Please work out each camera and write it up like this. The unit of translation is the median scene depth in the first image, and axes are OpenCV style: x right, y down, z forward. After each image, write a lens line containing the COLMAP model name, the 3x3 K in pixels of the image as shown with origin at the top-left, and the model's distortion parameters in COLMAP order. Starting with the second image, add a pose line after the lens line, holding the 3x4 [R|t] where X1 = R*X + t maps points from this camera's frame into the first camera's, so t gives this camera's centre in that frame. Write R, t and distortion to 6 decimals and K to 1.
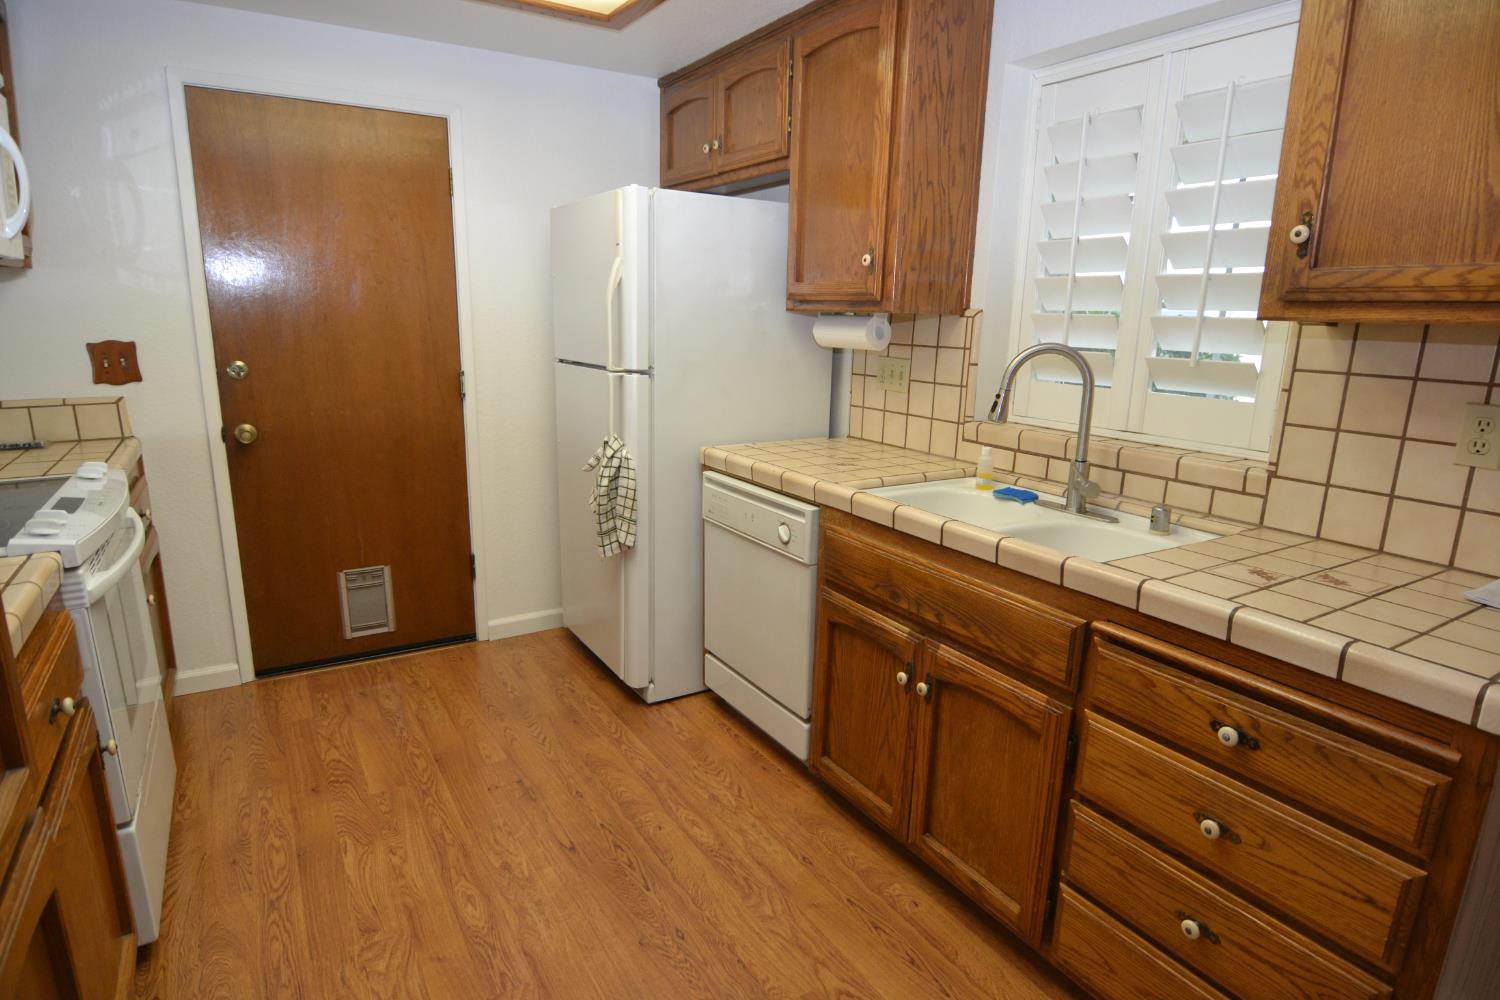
lens RADIAL K [[810.7, 0, 754.6], [0, 810.7, 505.0], [0, 0, 1]] dist [-0.011933, -0.001646]
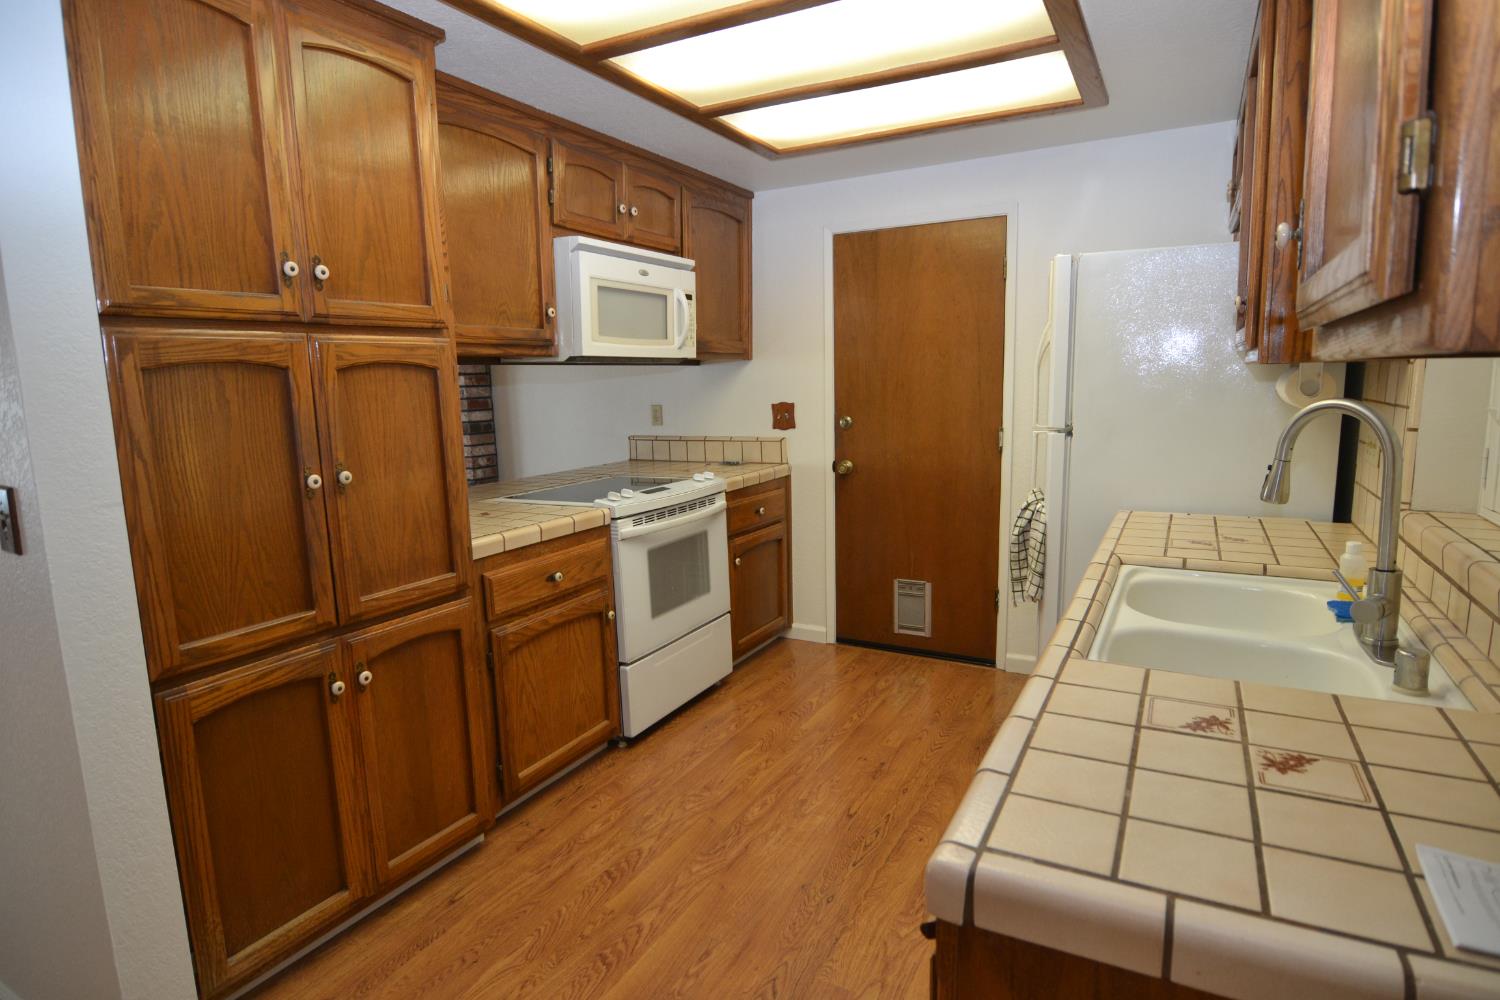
lens RADIAL K [[810.7, 0, 754.6], [0, 810.7, 505.0], [0, 0, 1]] dist [-0.011933, -0.001646]
pose [[0.502757, 0.102093, -0.858378, 0.550250], [-0.165226, 0.986043, 0.020503, -0.027196], [0.848490, 0.131518, 0.512609, 0.155434]]
